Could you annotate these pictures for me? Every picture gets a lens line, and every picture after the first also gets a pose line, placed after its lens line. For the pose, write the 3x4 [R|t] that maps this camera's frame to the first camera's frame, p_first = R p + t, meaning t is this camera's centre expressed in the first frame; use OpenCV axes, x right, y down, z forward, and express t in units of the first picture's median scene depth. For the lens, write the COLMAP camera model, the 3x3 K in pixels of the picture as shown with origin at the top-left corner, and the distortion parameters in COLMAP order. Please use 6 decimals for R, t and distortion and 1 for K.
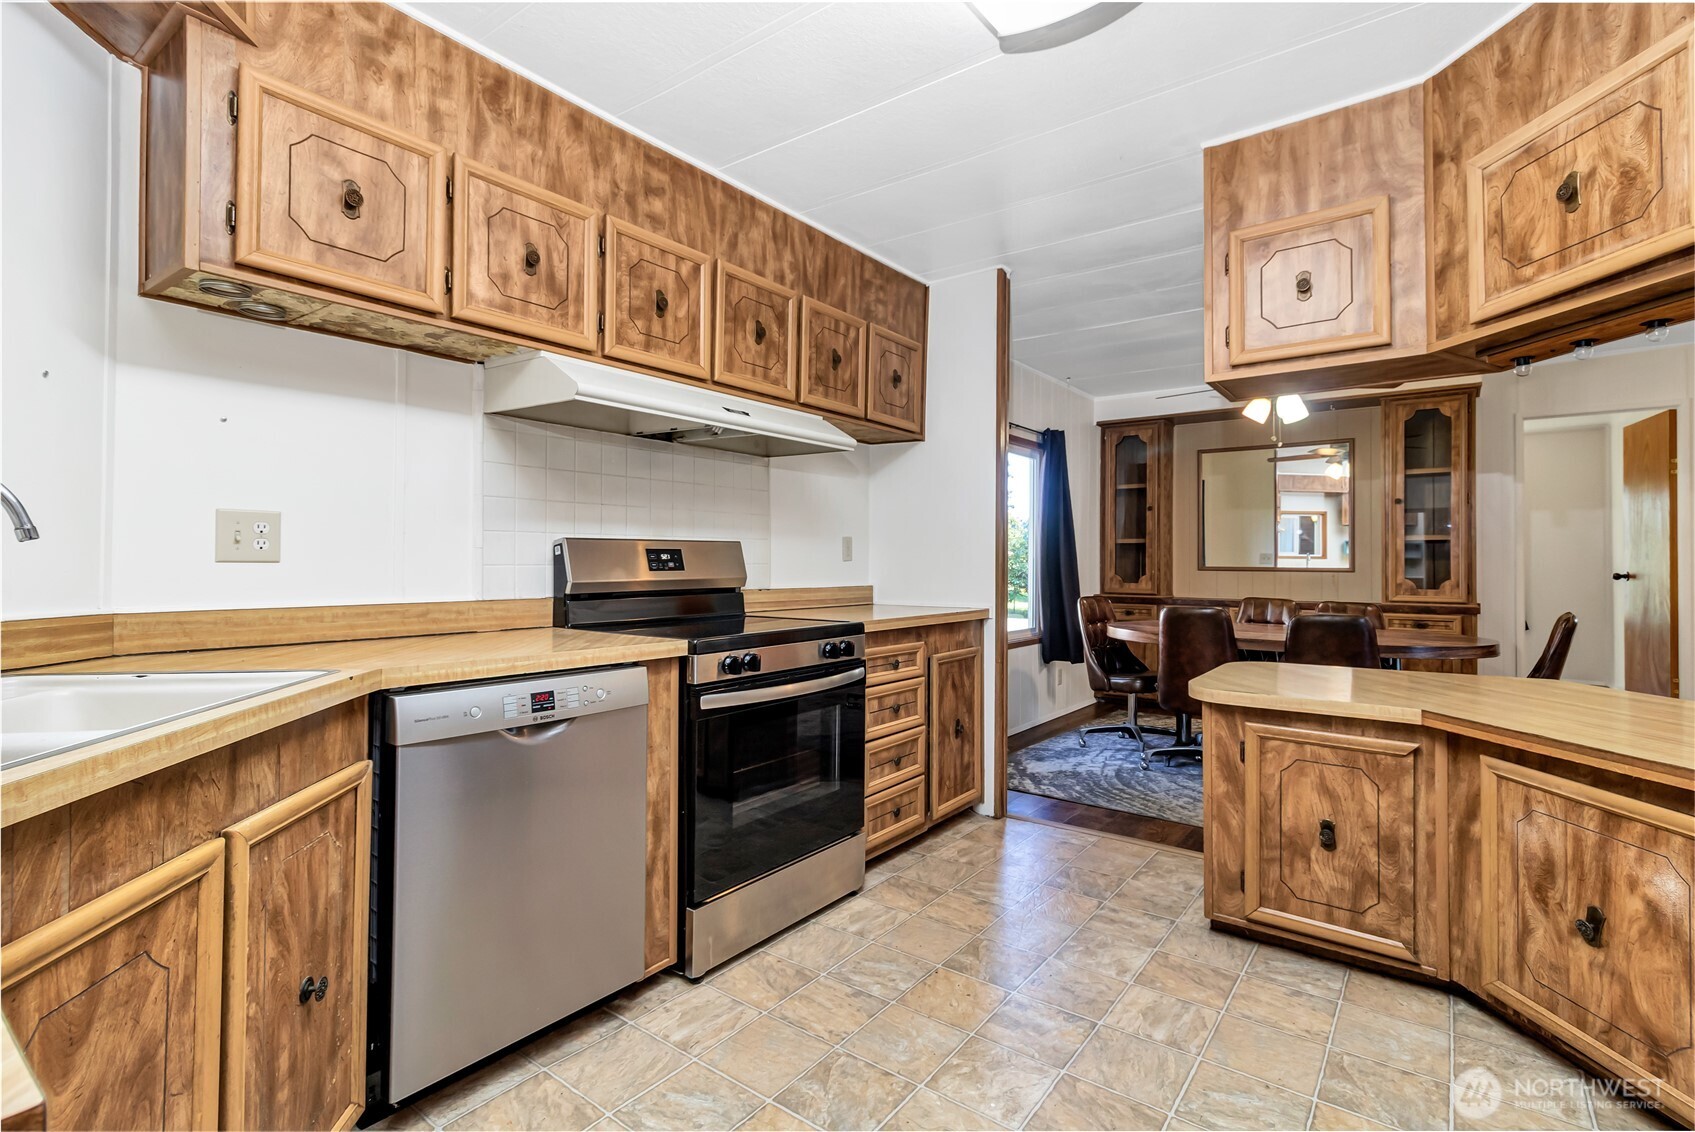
lens RADIAL K [[798.3, 0, 855.4], [0, 798.3, 556.4], [0, 0, 1]] dist [0.001524, 0.000123]
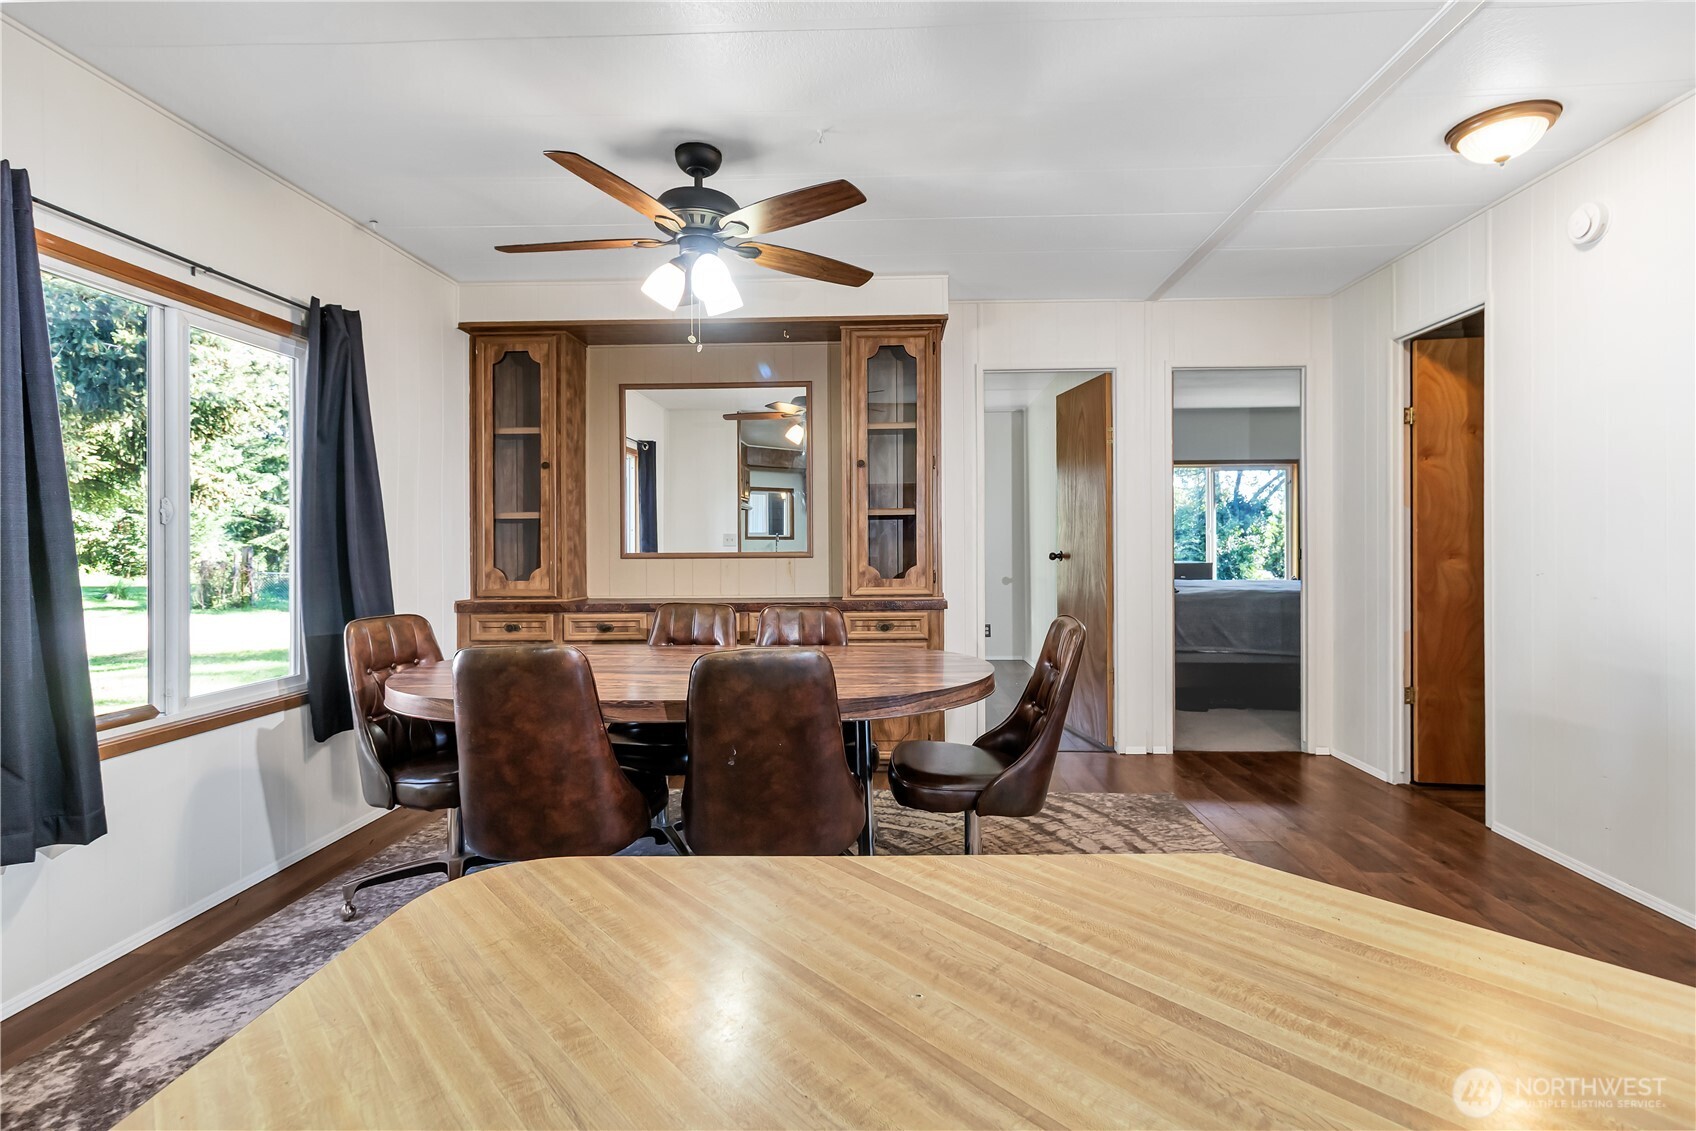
lens RADIAL K [[812.8, 0, 867.1], [0, 812.8, 544.1], [0, 0, 1]] dist [-0.003364, -0.000205]
pose [[0.819763, -0.011723, 0.572583, 0.237288], [0.008869, 0.999930, 0.007775, 0.001536], [-0.572634, -0.001296, 0.819810, 0.357437]]
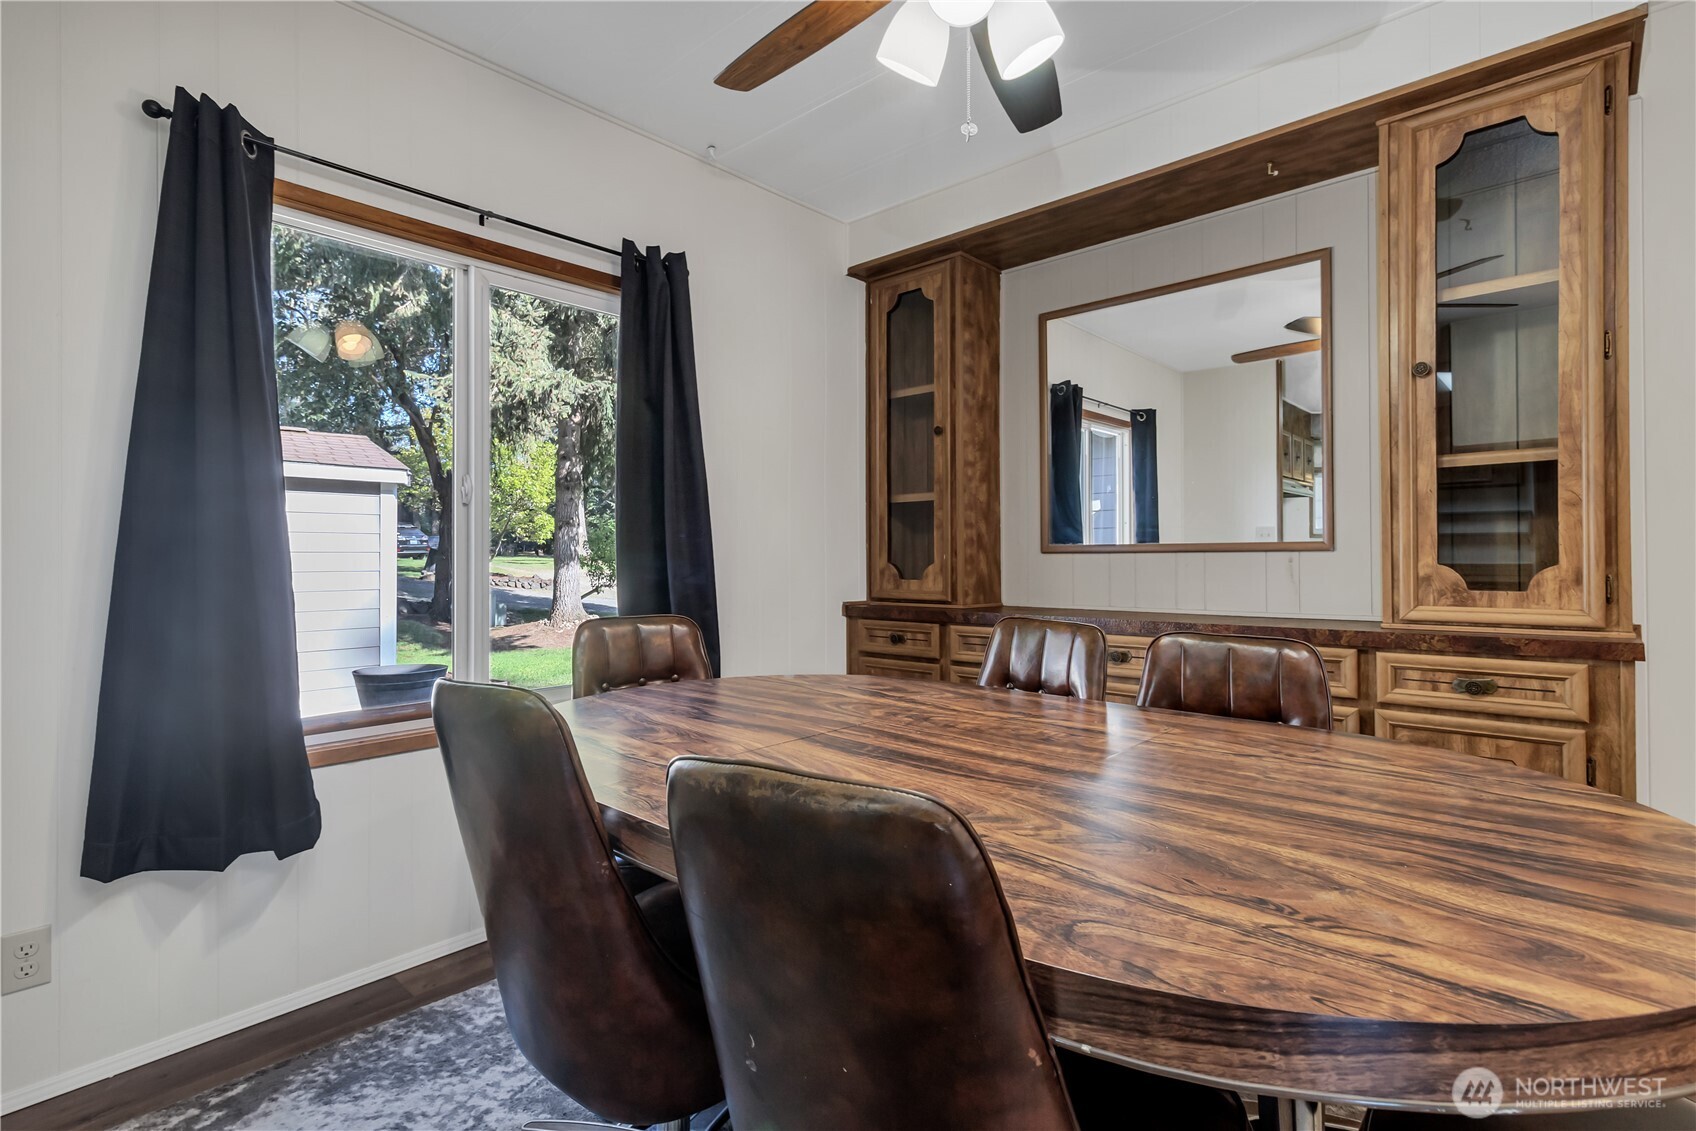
lens RADIAL K [[812.8, 0, 887.7], [0, 812.8, 562.6], [0, 0, 1]] dist [-0.003364, -0.000205]
pose [[0.997874, -0.011766, -0.064095, 0.429286], [0.012800, 0.999794, 0.015742, 0.016629], [0.063896, -0.016529, 0.997820, 0.565722]]
